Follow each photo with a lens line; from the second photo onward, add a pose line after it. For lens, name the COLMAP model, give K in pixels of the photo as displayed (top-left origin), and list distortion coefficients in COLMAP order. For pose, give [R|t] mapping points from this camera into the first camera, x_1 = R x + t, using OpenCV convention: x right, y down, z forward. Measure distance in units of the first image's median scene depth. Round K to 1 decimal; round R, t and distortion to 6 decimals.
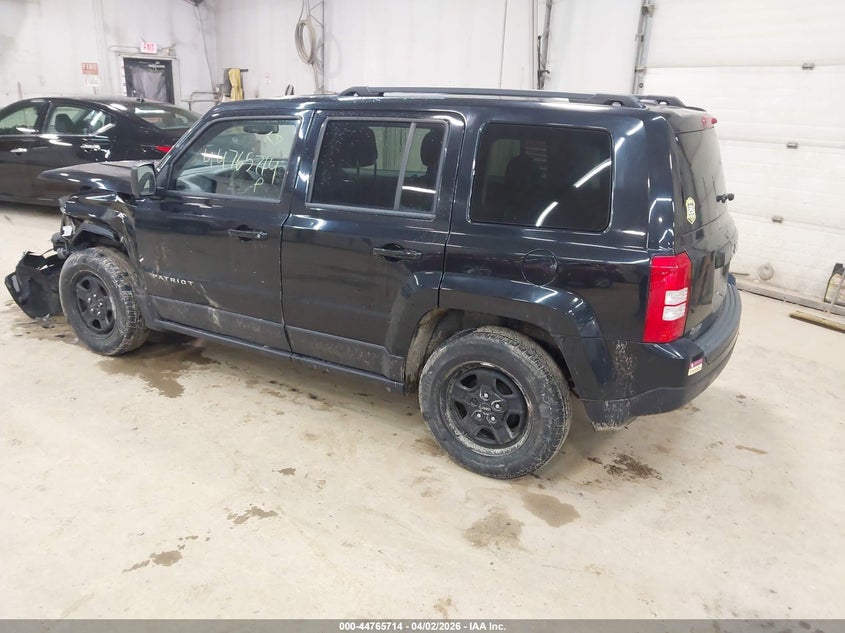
lens RADIAL K [[677.2, 0, 418.5], [0, 677.2, 316.3], [0, 0, 1]] dist [0.007682, -0.007046]
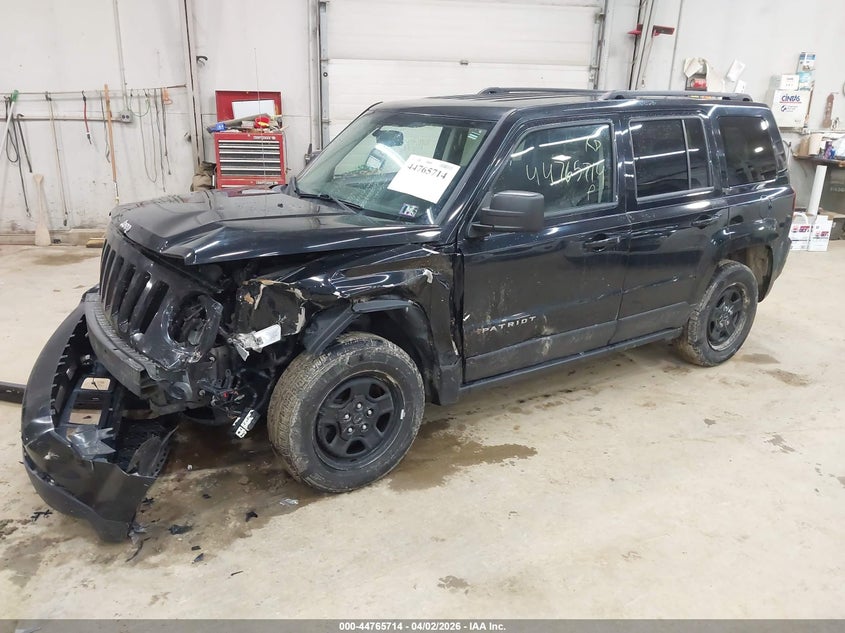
lens RADIAL K [[677.2, 0, 418.5], [0, 677.2, 316.3], [0, 0, 1]] dist [0.007682, -0.007046]
pose [[0.436136, -0.304858, 0.846668, -1.053139], [0.274280, 0.941133, 0.197584, -0.244859], [-0.857062, 0.146051, 0.494078, 0.642013]]
